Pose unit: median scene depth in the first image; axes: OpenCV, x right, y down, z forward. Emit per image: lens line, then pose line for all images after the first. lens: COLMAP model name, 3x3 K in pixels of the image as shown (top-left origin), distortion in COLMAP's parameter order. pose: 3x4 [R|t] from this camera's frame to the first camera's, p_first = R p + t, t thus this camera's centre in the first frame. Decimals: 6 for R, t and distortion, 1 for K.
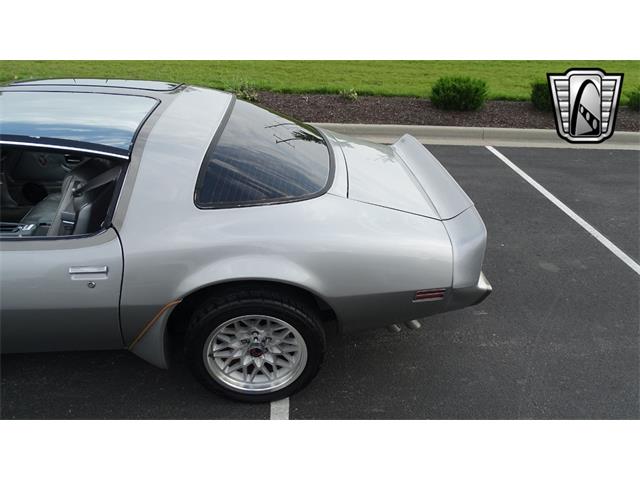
lens RADIAL K [[452.0, 0, 320.0], [0, 452.0, 240.0], [0, 0, 1]] dist [-0.002475, 0.002731]
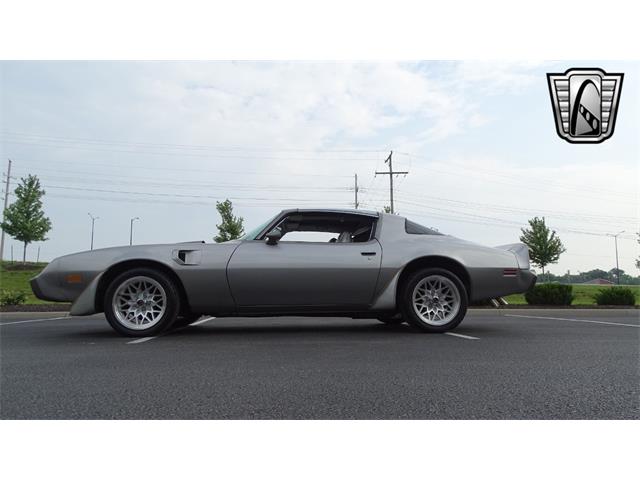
lens RADIAL K [[453.7, 0, 320.0], [0, 453.7, 240.0], [0, 0, 1]] dist [-0.003318, 0.002505]
pose [[0.999163, -0.031505, 0.026075, -0.715212], [0.040814, 0.808576, -0.586975, 1.222426], [-0.002591, 0.587548, 0.809185, -0.851240]]
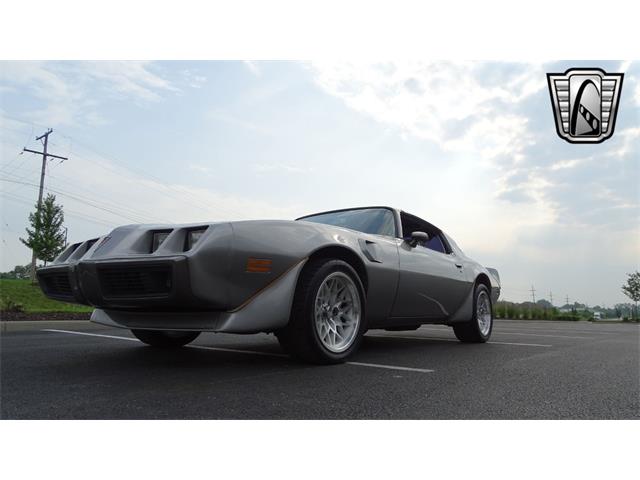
lens RADIAL K [[453.7, 0, 320.0], [0, 453.7, 240.0], [0, 0, 1]] dist [-0.003318, 0.002505]
pose [[0.657693, 0.094934, 0.747280, -2.466941], [0.364244, 0.828264, -0.425799, 0.628880], [-0.659368, 0.552237, 0.510165, 0.147478]]
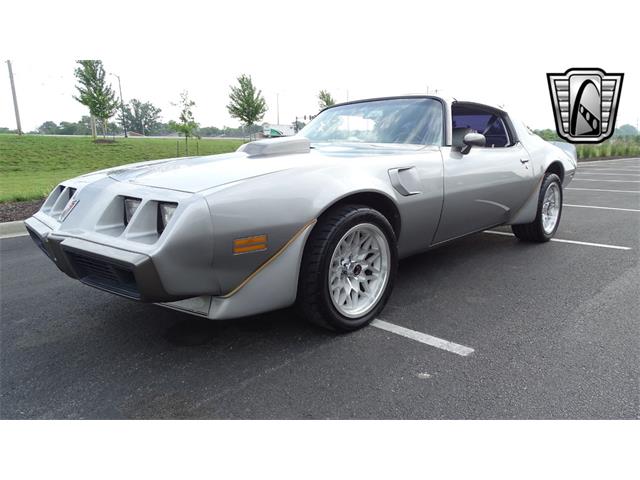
lens RADIAL K [[455.0, 0, 320.0], [0, 455.0, 240.0], [0, 0, 1]] dist [-0.003400, -0.000132]
pose [[0.747078, -0.180426, 0.639782, -2.192117], [0.358570, 0.919809, -0.159307, 0.336517], [-0.559734, 0.348421, 0.751864, 0.105789]]
